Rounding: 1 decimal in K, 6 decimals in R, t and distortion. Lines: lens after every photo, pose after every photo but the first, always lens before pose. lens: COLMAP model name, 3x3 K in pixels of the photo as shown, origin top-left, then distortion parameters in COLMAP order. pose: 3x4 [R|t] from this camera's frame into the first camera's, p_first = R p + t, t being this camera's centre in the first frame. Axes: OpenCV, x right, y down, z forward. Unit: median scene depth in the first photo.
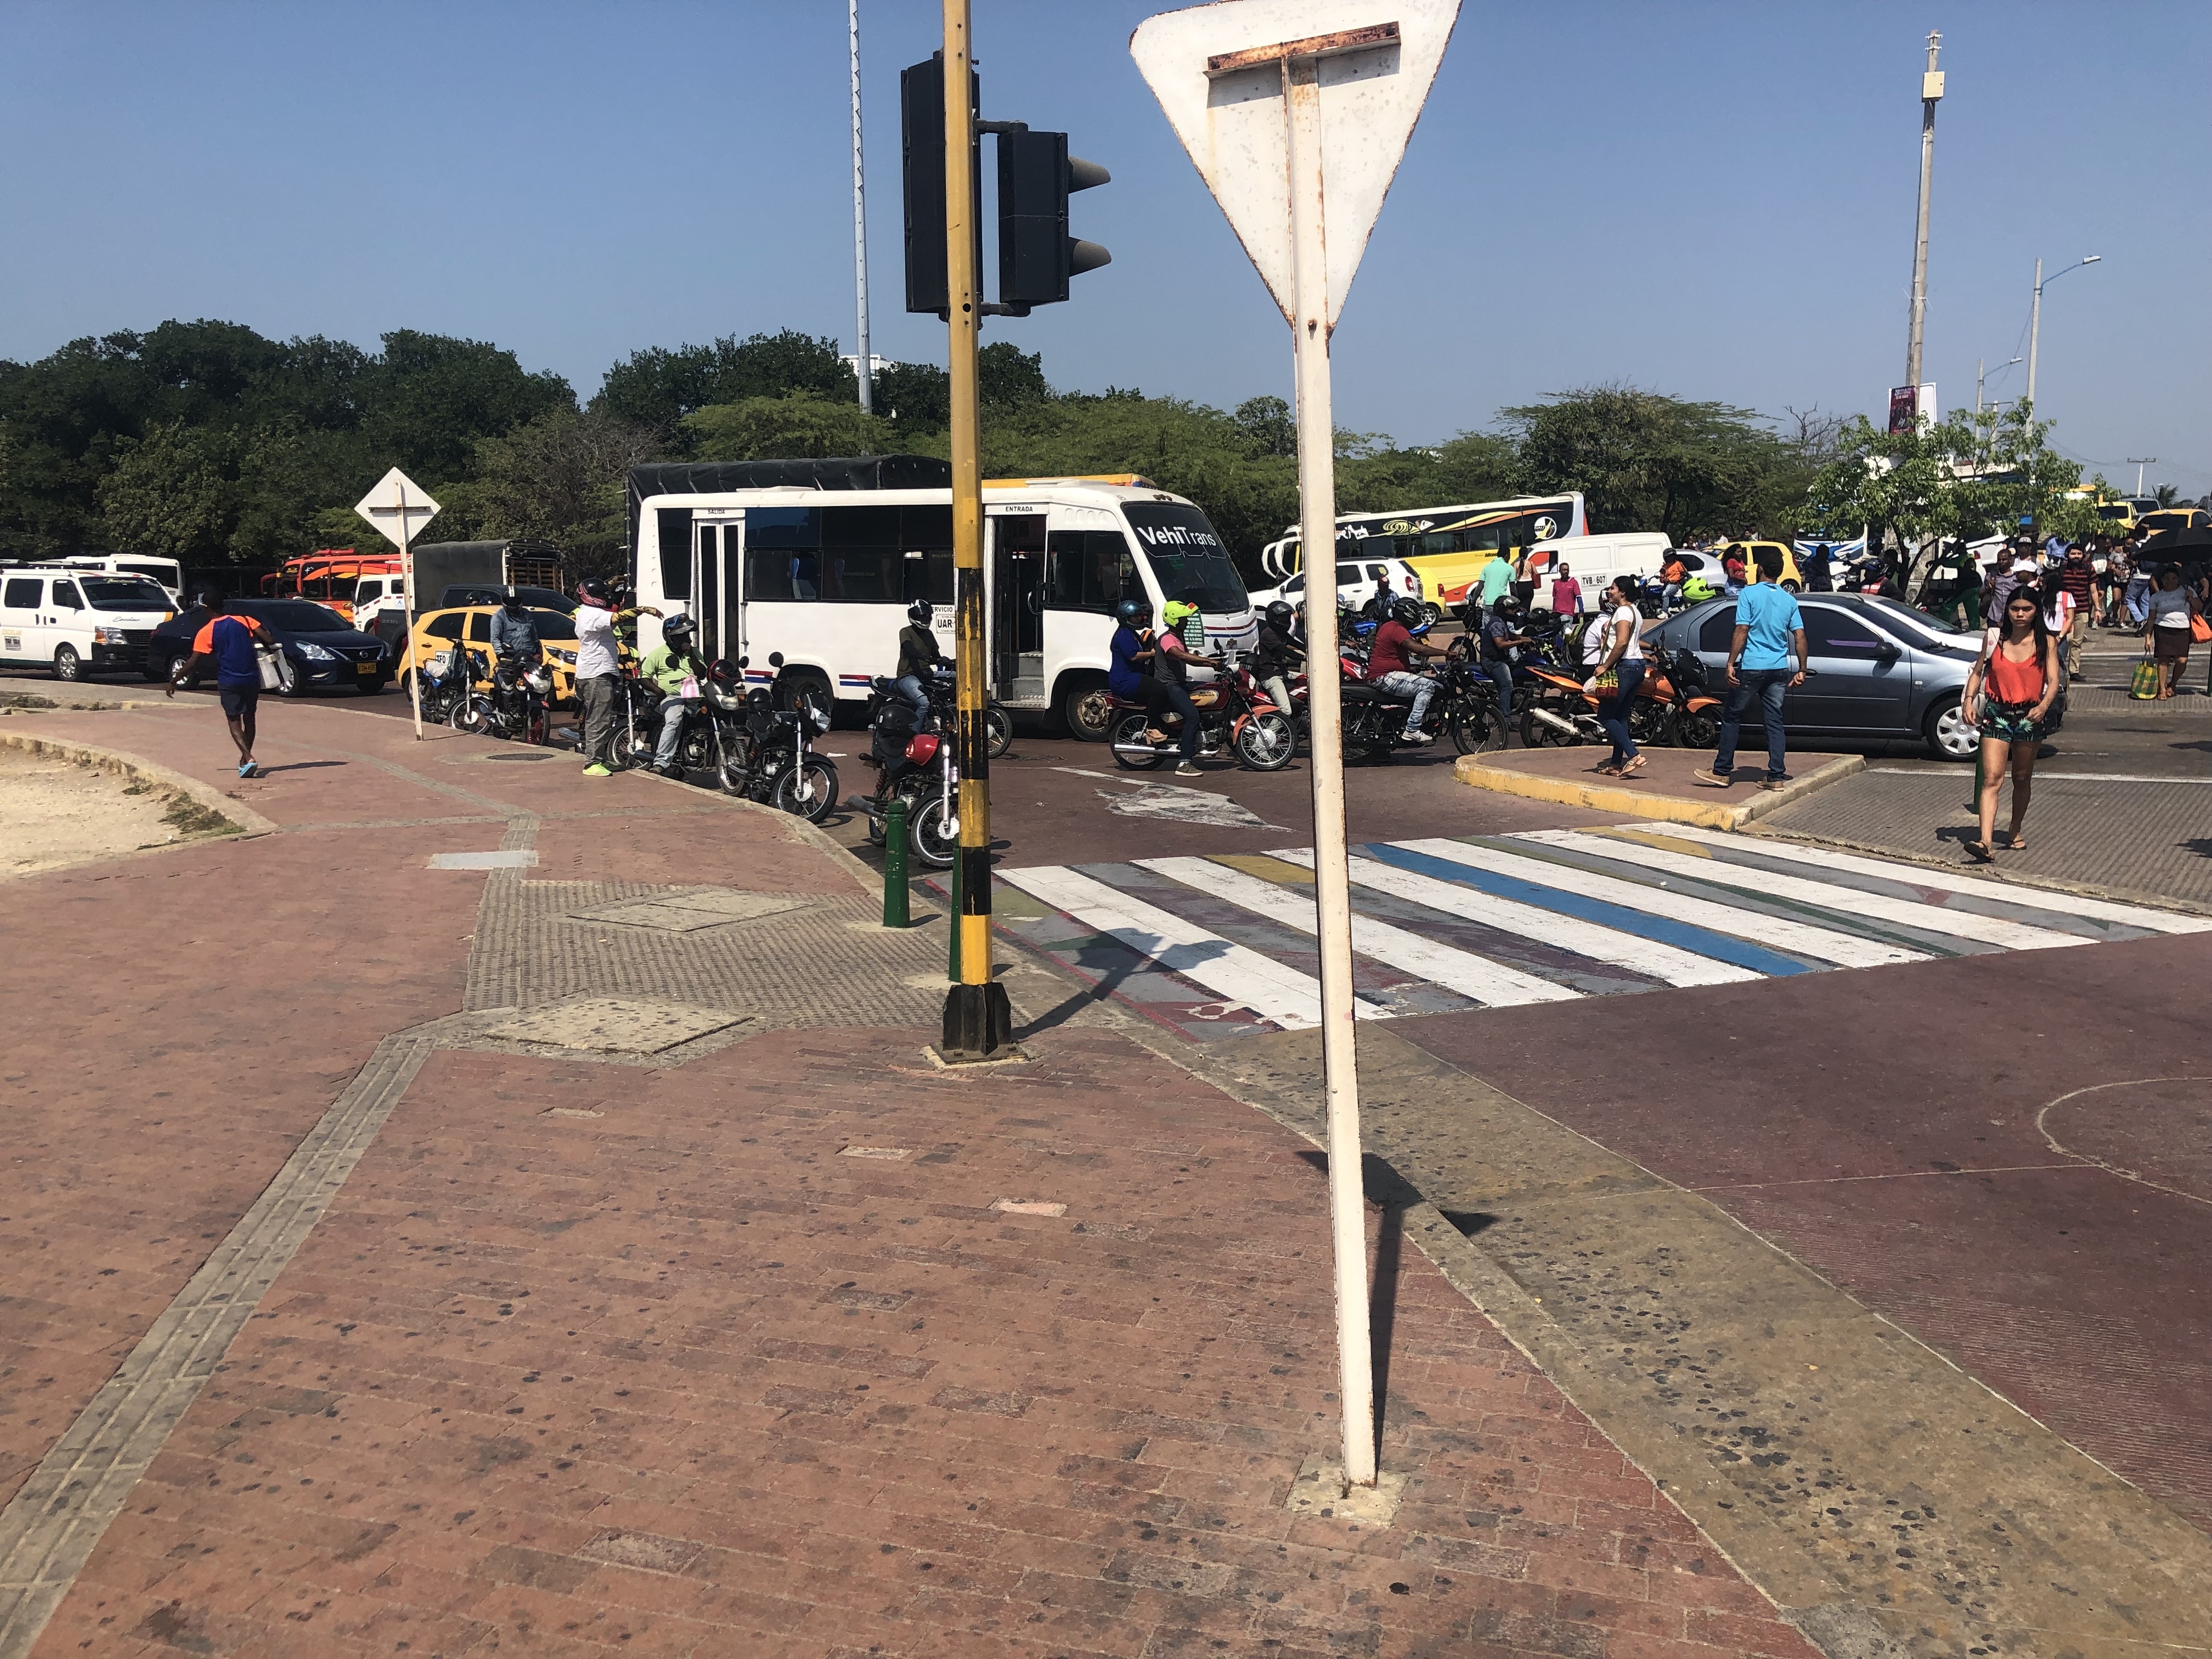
lens RADIAL K [[1812.5, 0, 1103.6], [0, 1812.5, 834.3], [0, 0, 1]] dist [0.004413, 0.005761]
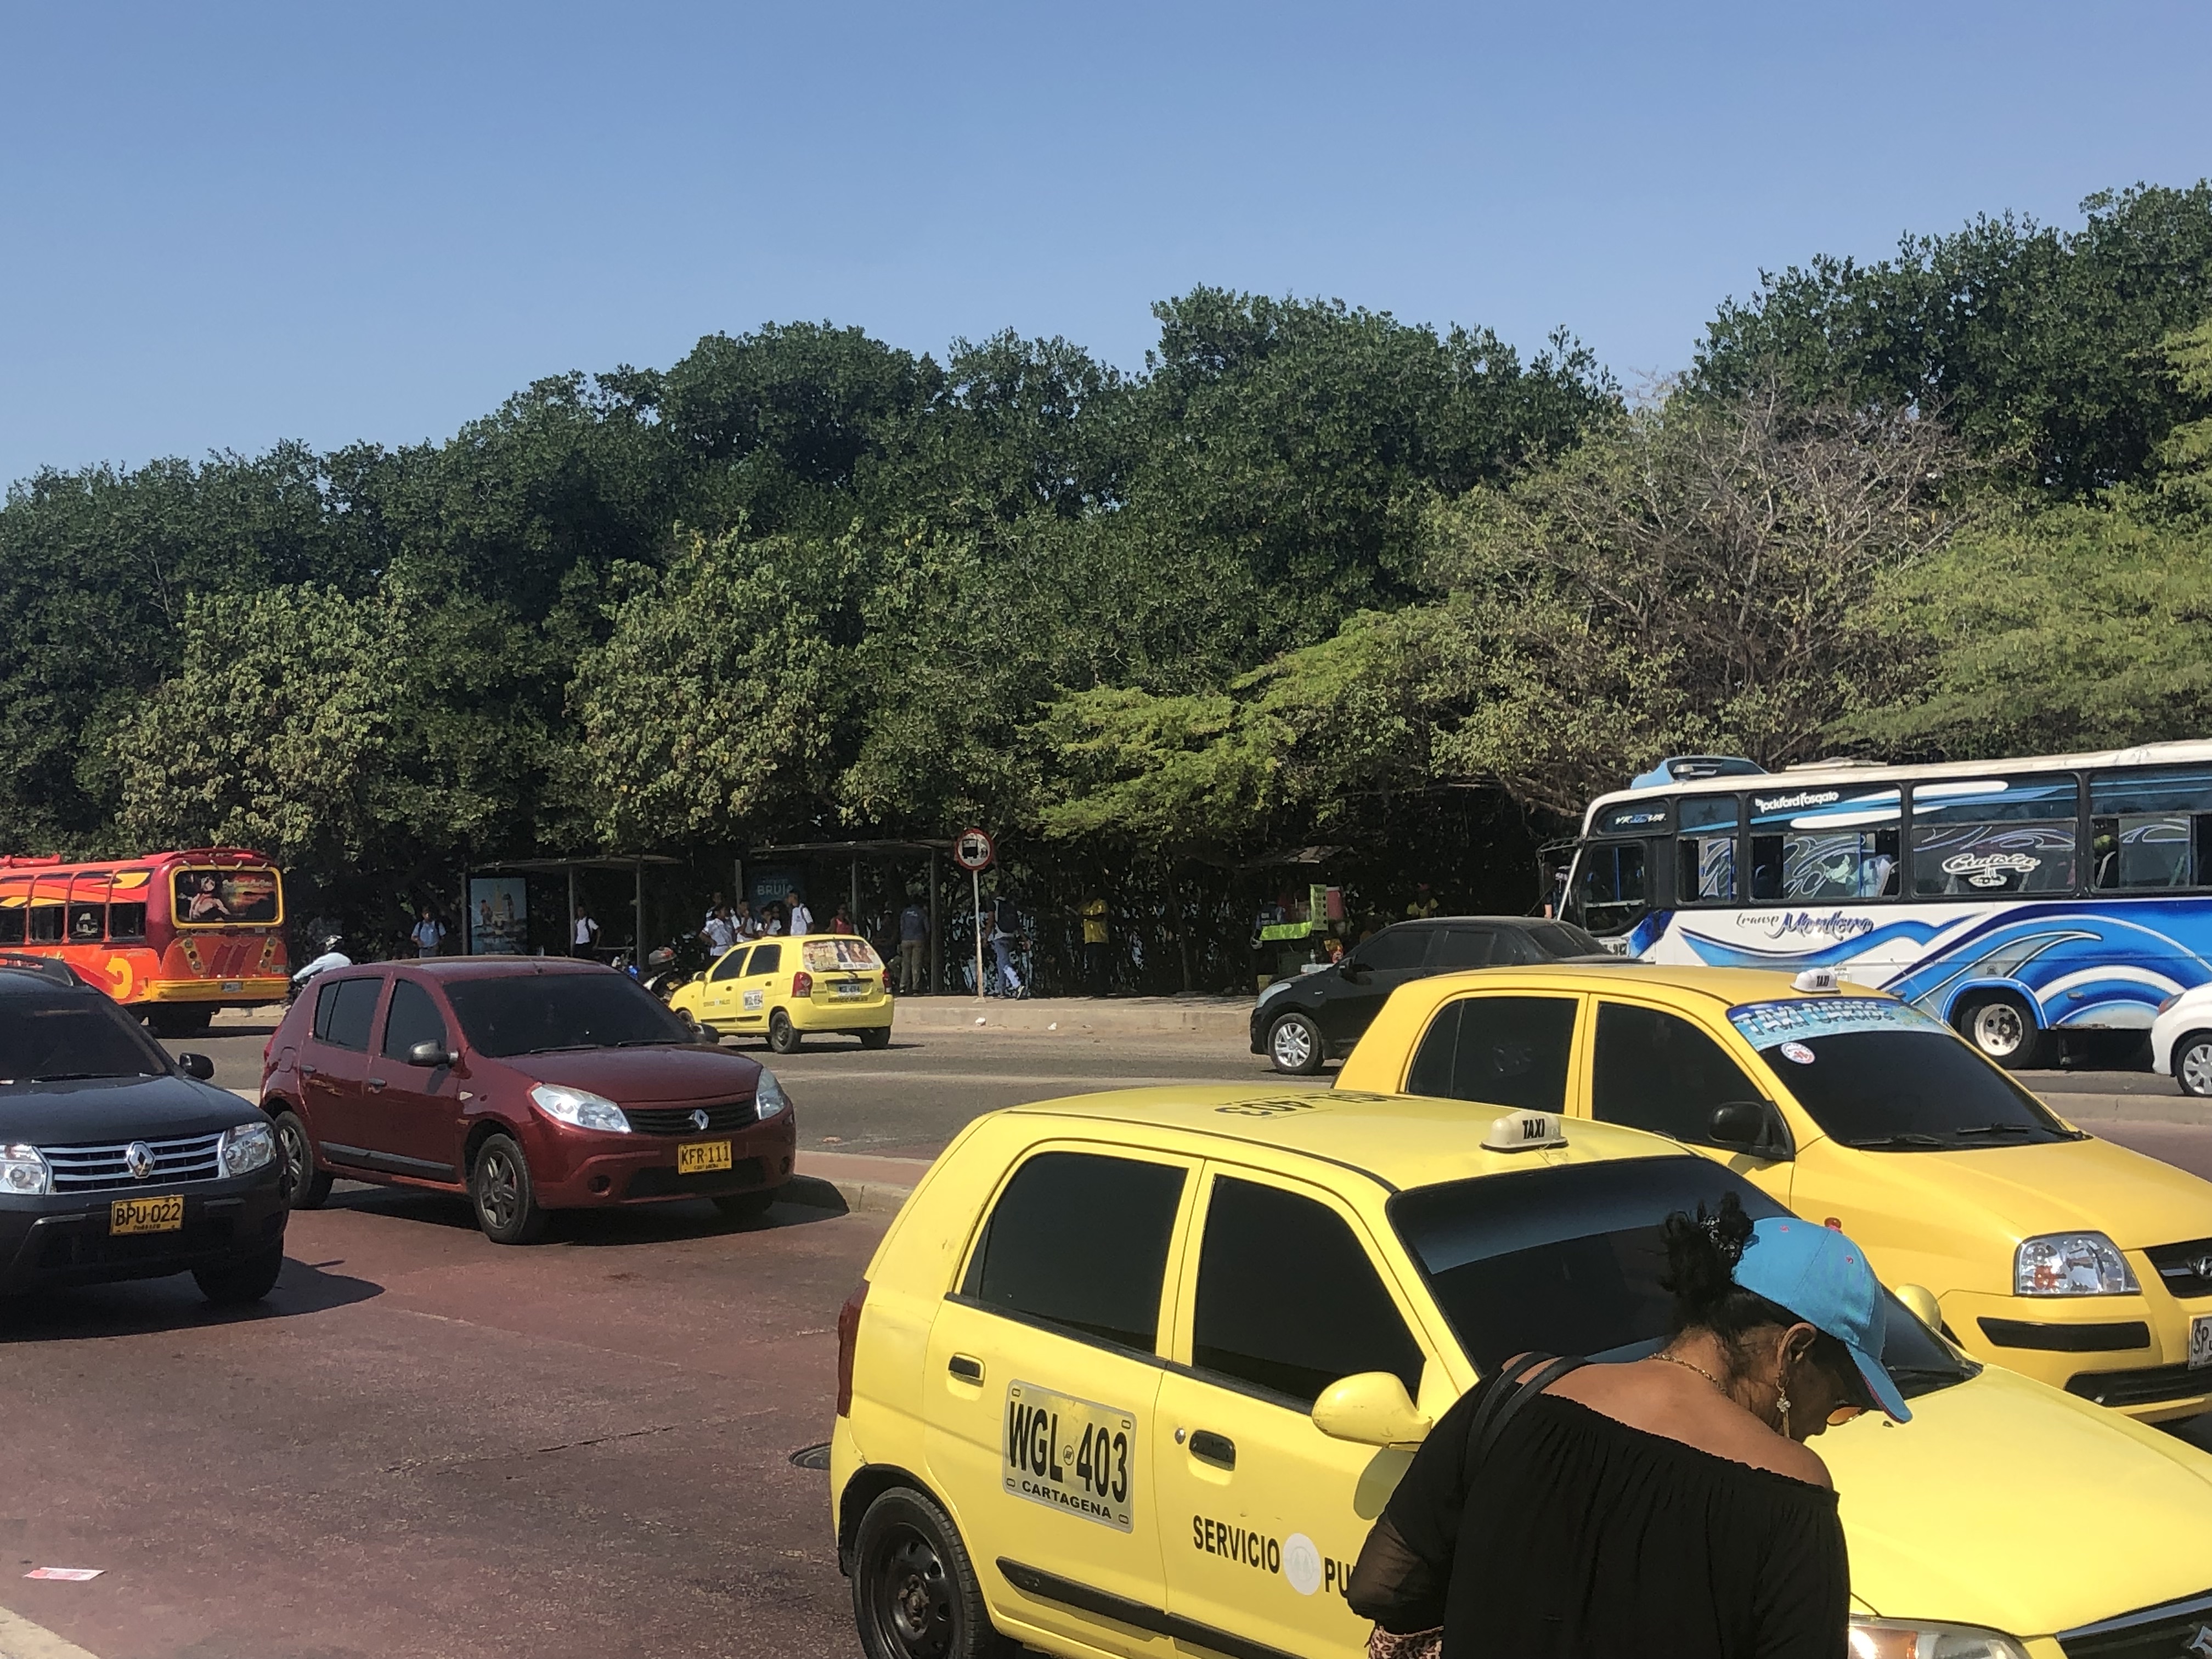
lens RADIAL K [[3028.5, 0, 1106.7], [0, 3028.5, 828.5], [0, 0, 1]] dist [0.006277, 0.000000]
pose [[0.945406, -0.041431, -0.323251, -0.189226], [-0.001266, 0.991412, -0.130771, -0.056831], [0.325892, 0.124041, 0.937234, 0.346828]]
